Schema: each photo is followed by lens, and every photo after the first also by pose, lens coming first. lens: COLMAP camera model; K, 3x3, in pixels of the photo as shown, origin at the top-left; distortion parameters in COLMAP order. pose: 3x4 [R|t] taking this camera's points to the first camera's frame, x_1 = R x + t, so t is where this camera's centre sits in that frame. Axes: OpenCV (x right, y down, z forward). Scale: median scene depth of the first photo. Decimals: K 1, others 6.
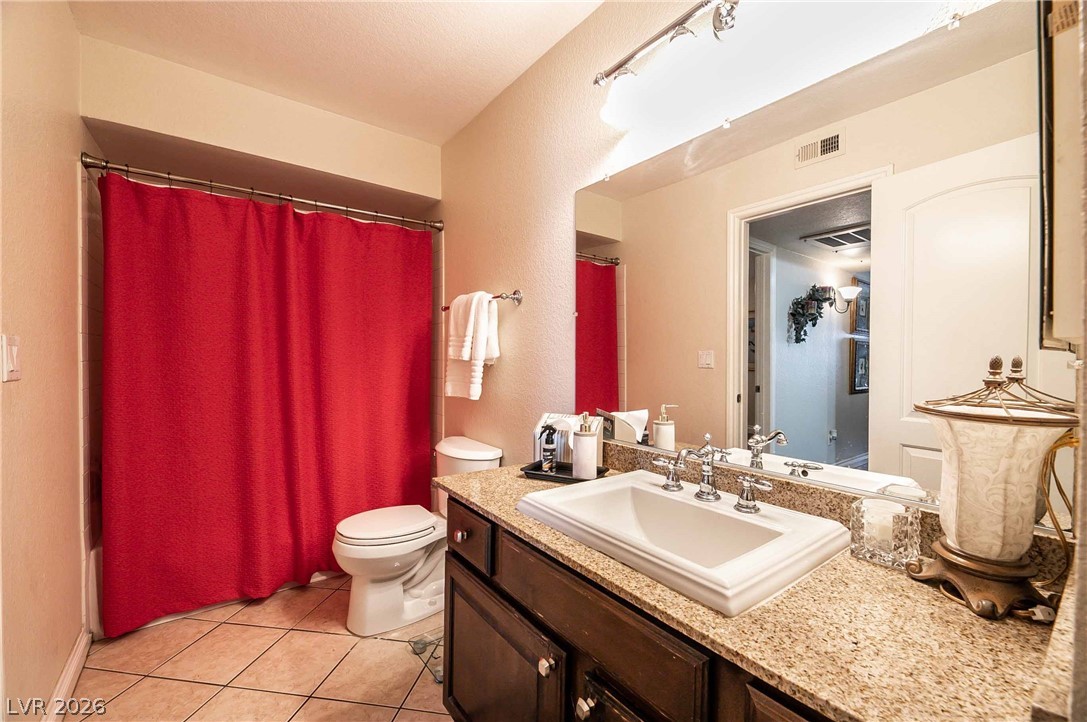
lens RADIAL K [[440.9, 0, 547.2], [0, 440.9, 362.7], [0, 0, 1]] dist [0.001187, -0.003018]
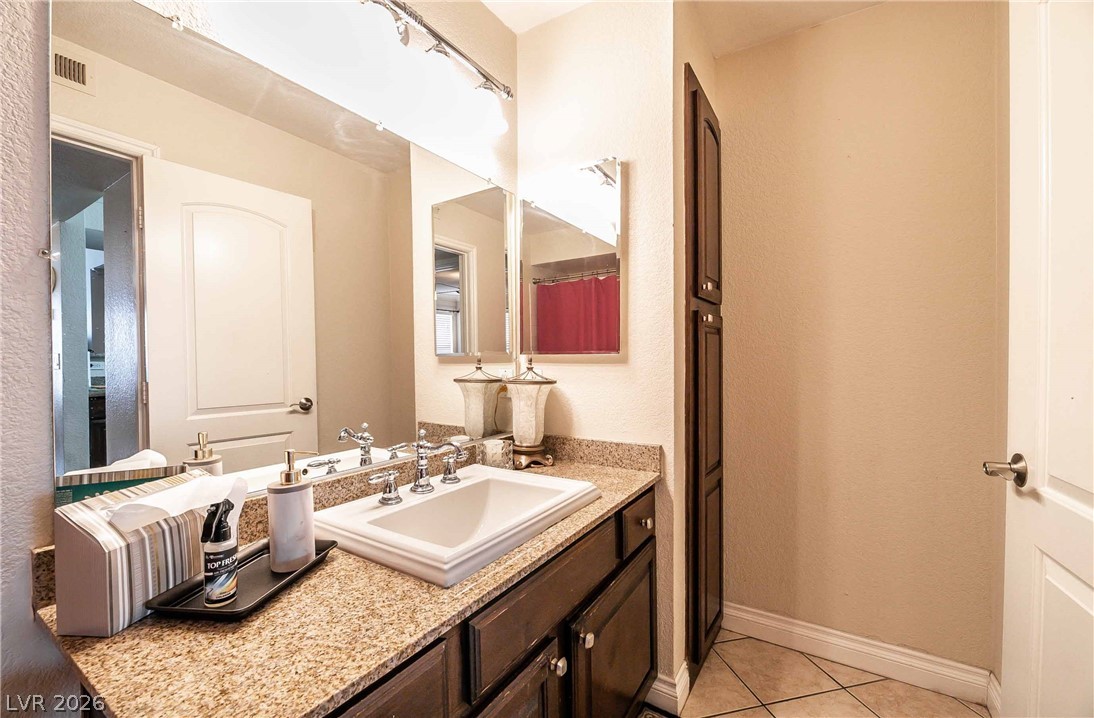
lens RADIAL K [[446.7, 0, 551.6], [0, 446.7, 360.9], [0, 0, 1]] dist [-0.001034, -0.003640]
pose [[-0.351478, -0.007473, 0.936166, -0.894089], [0.018693, 0.999713, 0.014998, -0.016835], [-0.936010, 0.022771, -0.351237, 1.297460]]
